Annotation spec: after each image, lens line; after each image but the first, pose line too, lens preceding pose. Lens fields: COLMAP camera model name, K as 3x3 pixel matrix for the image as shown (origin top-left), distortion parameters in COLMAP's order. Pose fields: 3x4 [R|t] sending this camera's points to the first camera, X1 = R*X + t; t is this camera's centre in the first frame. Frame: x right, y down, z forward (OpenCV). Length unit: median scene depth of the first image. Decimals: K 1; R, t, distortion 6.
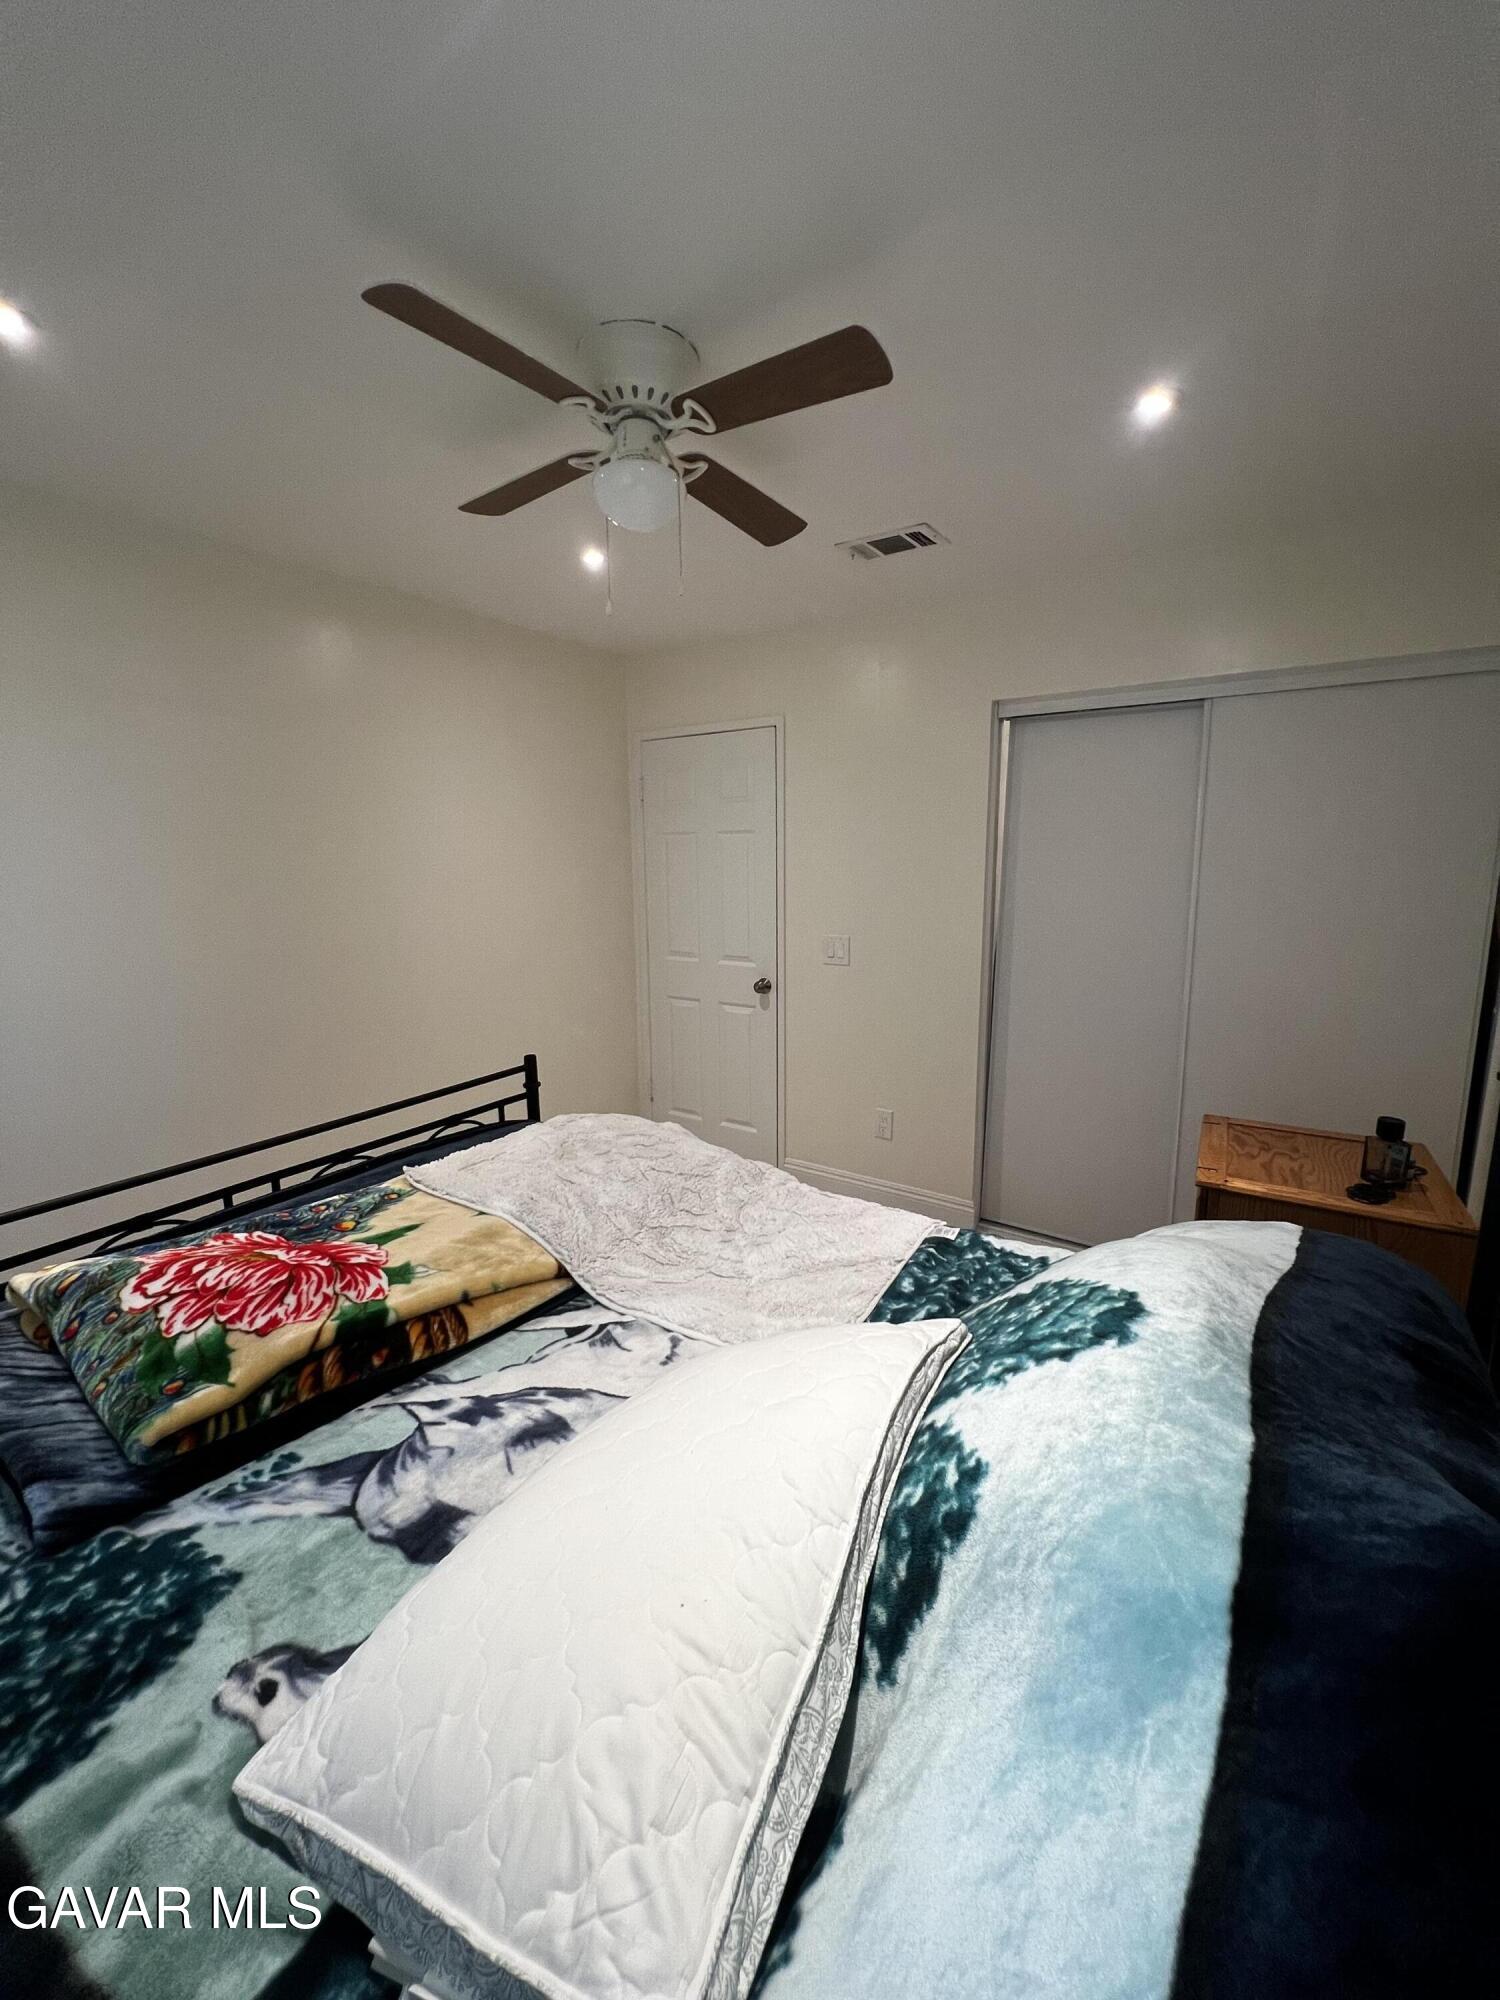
lens RADIAL K [[803.2, 0, 763.0], [0, 803.2, 989.0], [0, 0, 1]] dist [-0.003533, 0.001240]
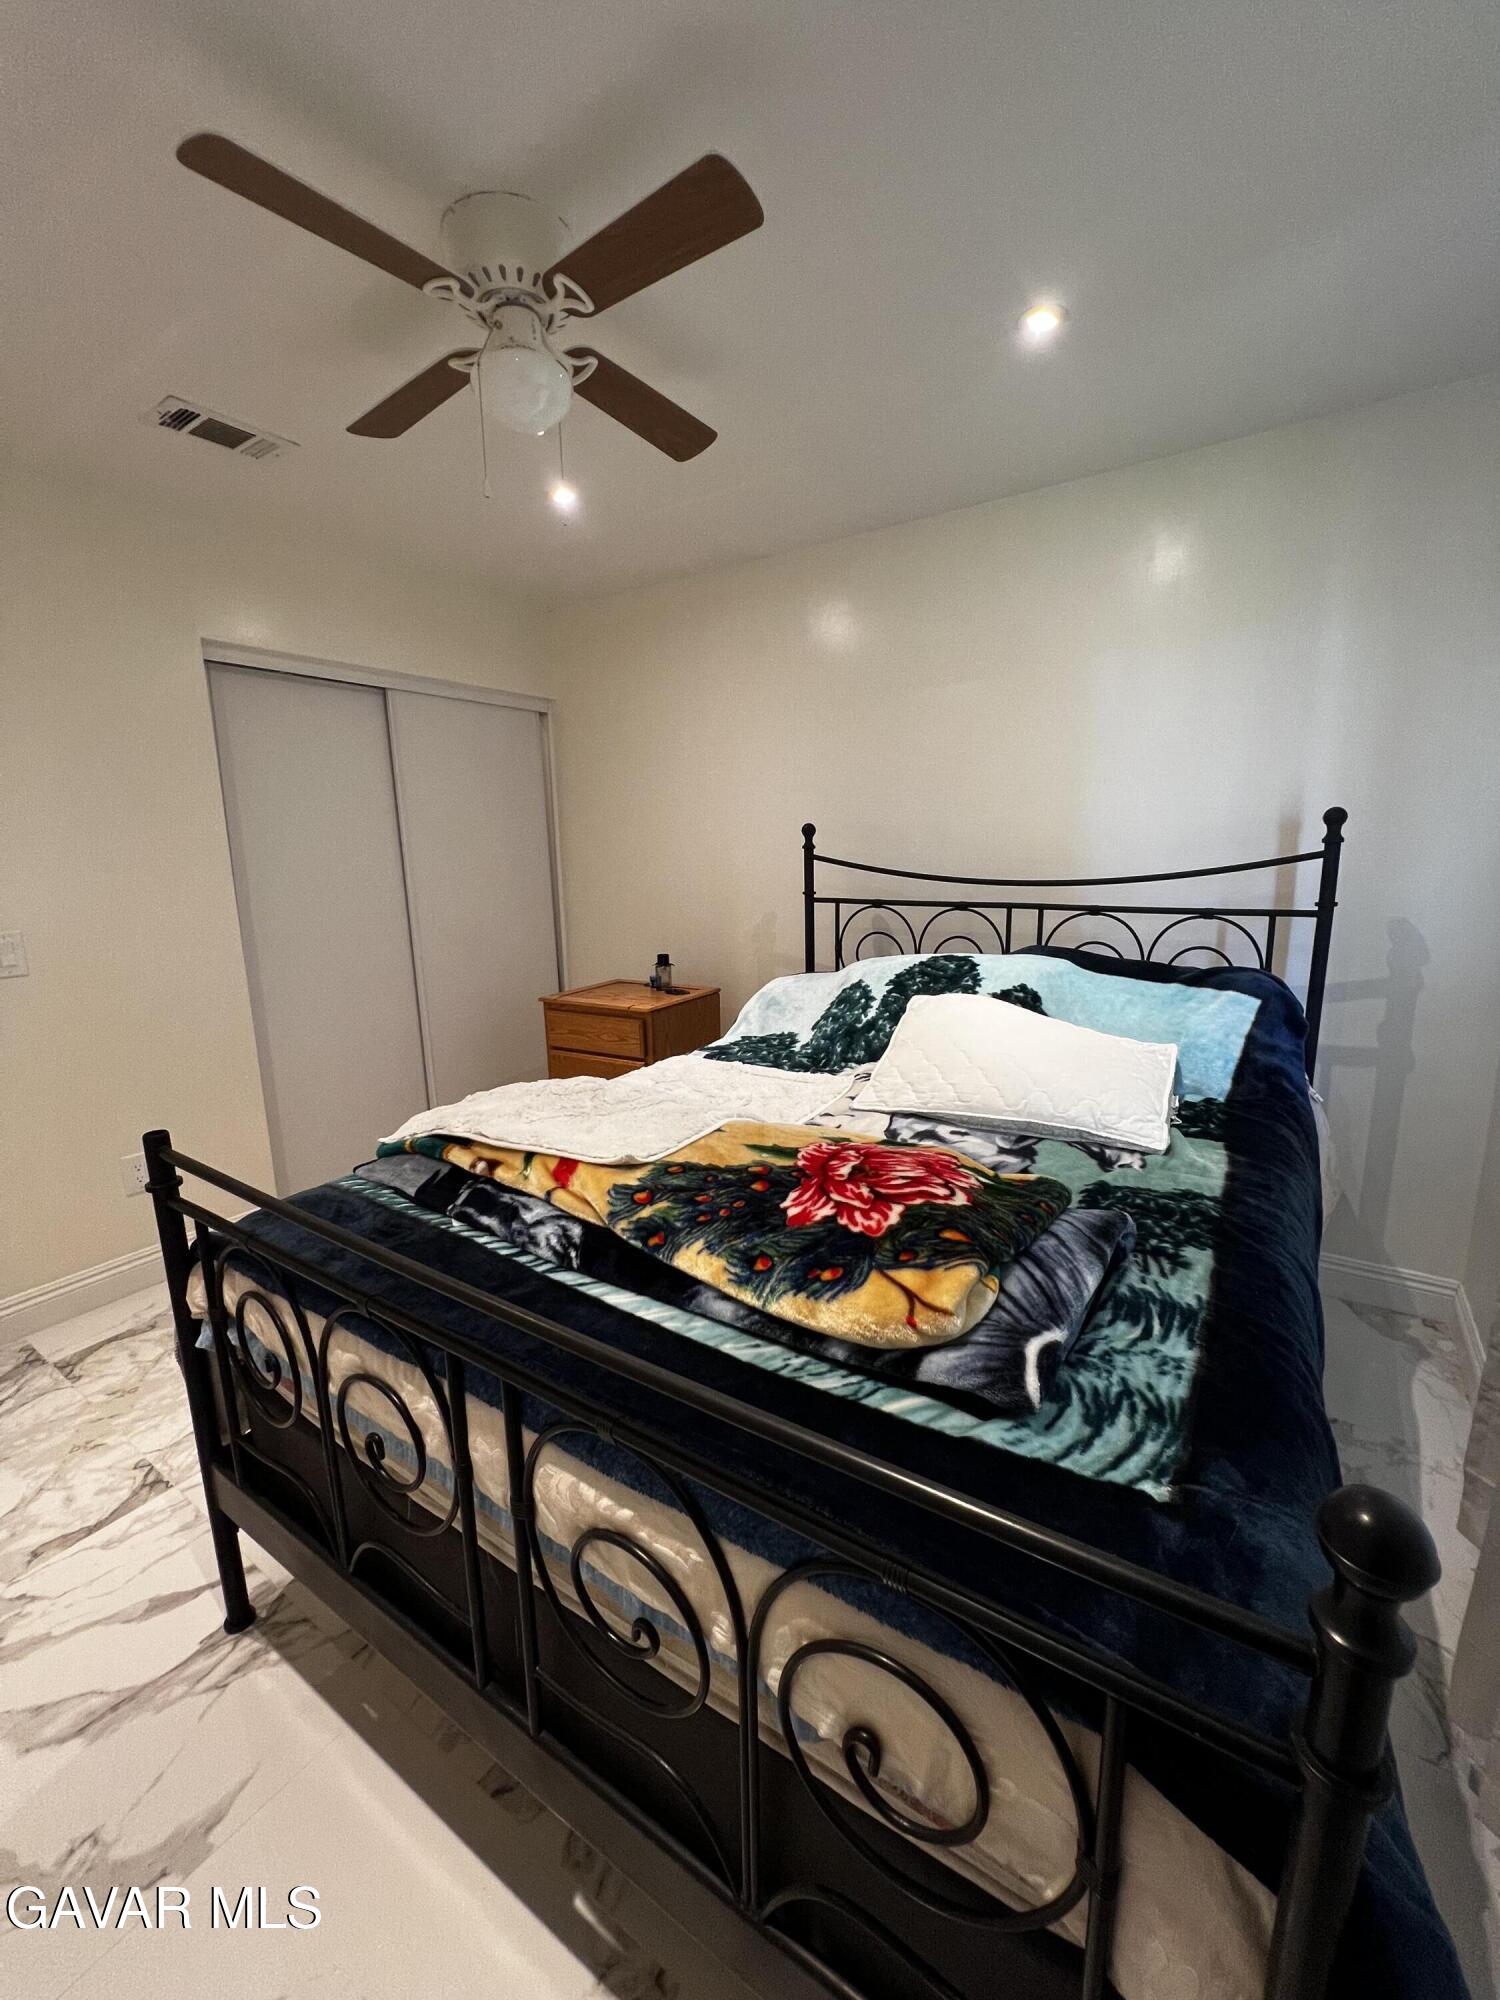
lens RADIAL K [[803.2, 0, 749.1], [0, 803.2, 997.7], [0, 0, 1]] dist [-0.003533, 0.001240]
pose [[0.006400, -0.183630, 0.982975, -1.382275], [0.183247, 0.966564, 0.179371, -0.051402], [-0.983046, 0.178979, 0.039836, 0.957406]]
